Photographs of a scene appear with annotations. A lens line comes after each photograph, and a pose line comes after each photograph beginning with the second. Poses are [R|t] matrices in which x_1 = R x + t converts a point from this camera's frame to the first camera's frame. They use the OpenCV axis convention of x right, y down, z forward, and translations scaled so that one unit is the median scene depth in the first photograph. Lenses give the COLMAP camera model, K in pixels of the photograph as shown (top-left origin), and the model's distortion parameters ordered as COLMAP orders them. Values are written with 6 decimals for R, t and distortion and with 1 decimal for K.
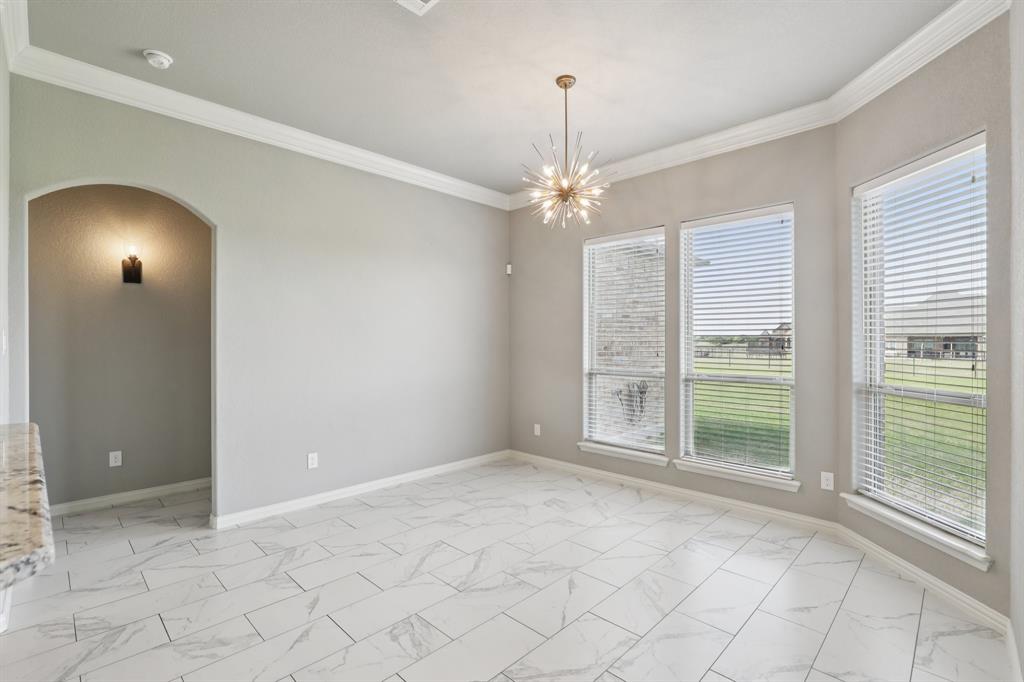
lens RADIAL K [[470.1, 0, 511.9], [0, 470.1, 340.0], [0, 0, 1]] dist [-0.014546, 0.000494]
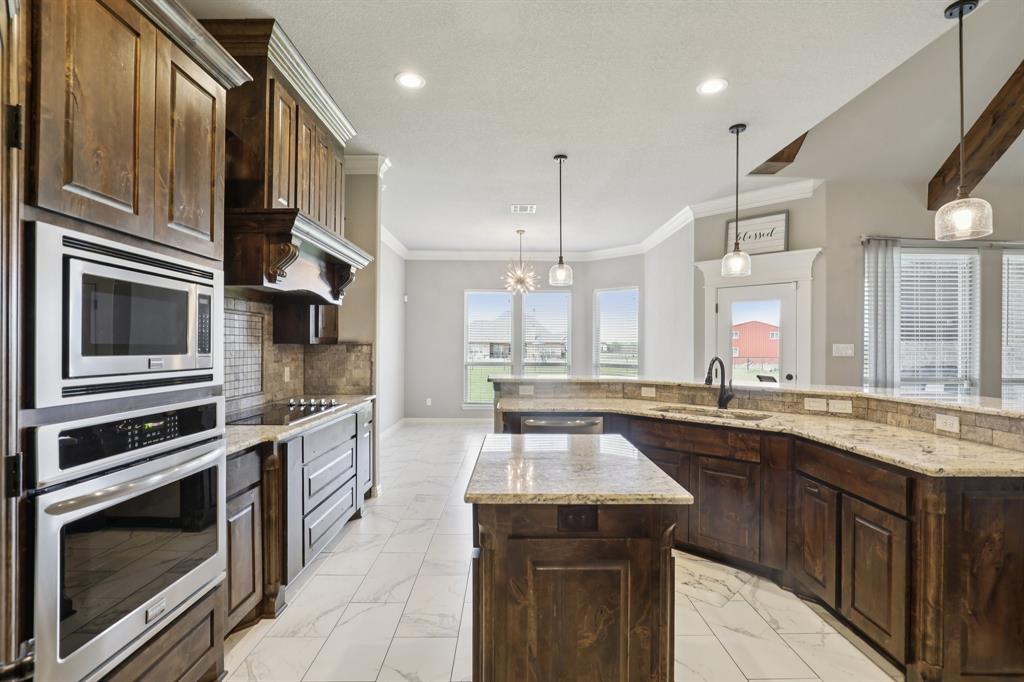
lens RADIAL K [[470.1, 0, 512.5], [0, 470.1, 343.2], [0, 0, 1]] dist [-0.014546, 0.000494]
pose [[0.710366, 0.003280, 0.703825, -0.825450], [0.000659, 0.999986, -0.005325, 0.002085], [-0.703832, 0.004246, 0.710354, -0.313133]]
